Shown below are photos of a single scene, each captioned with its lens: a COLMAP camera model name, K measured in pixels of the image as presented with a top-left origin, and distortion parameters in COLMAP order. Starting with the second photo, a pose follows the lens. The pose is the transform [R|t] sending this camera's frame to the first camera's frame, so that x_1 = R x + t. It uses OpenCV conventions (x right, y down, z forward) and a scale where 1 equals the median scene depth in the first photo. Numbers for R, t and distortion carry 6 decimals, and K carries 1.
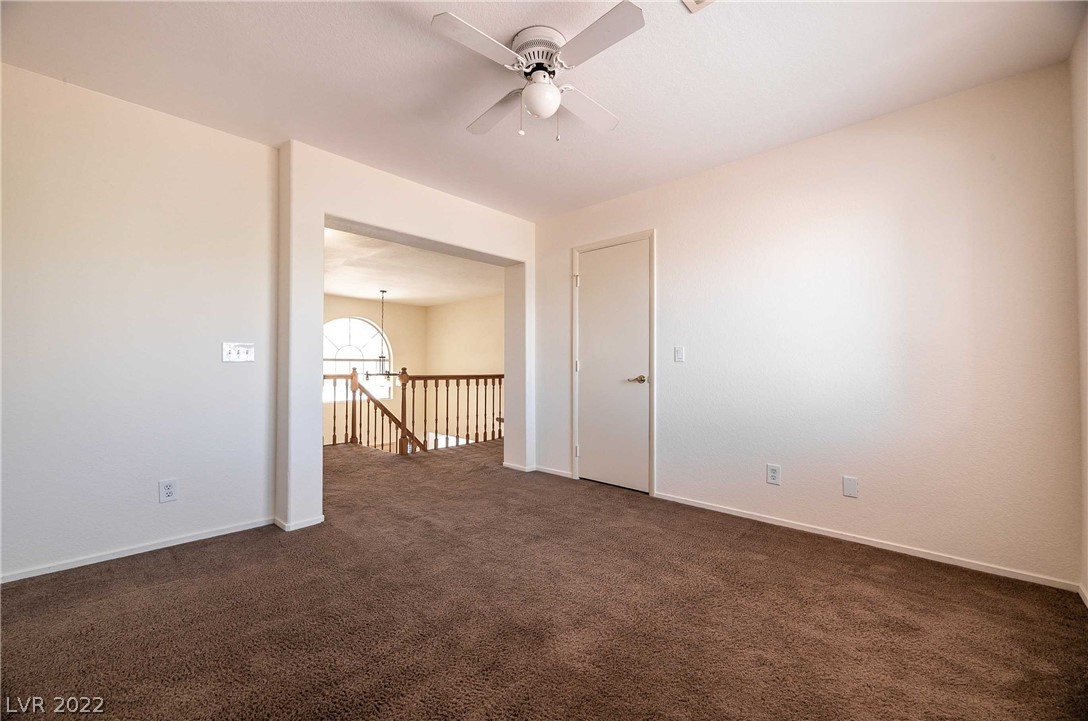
lens RADIAL K [[442.2, 0, 544.0], [0, 442.2, 360.5], [0, 0, 1]] dist [-0.000089, -0.000053]
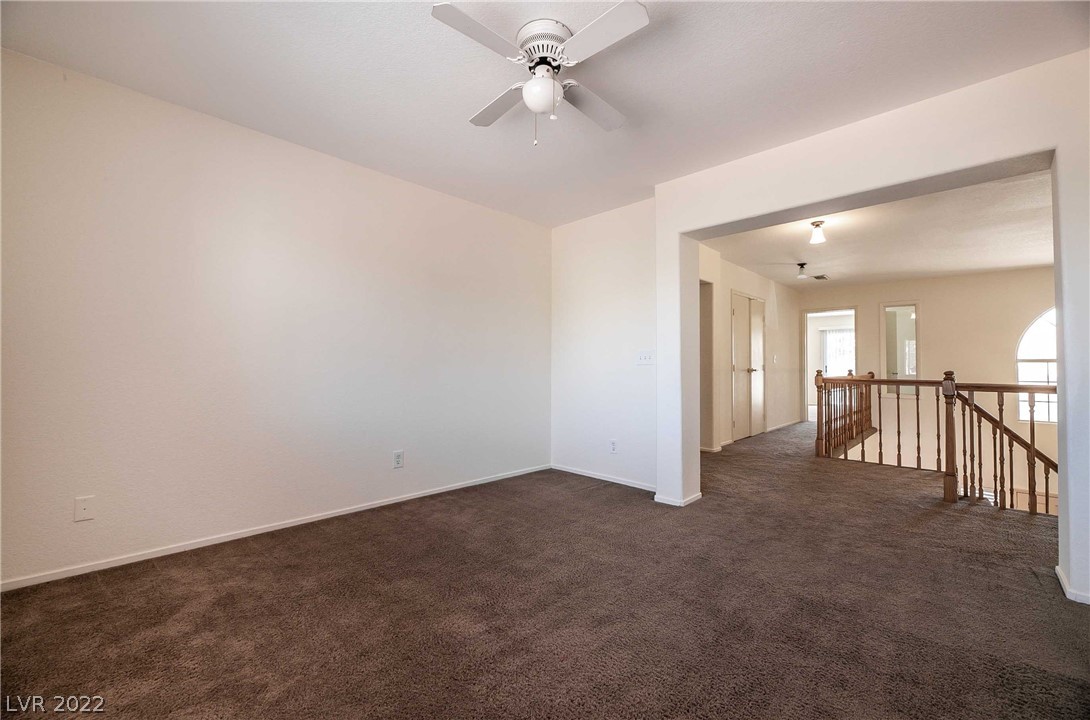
lens RADIAL K [[443.0, 0, 545.0], [0, 443.0, 360.0], [0, 0, 1]] dist [-0.000089, -0.000053]
pose [[-0.033664, -0.019182, -0.999249, 0.514562], [0.009114, 0.999768, -0.019499, 0.008668], [0.999392, -0.009764, -0.033481, 0.552554]]
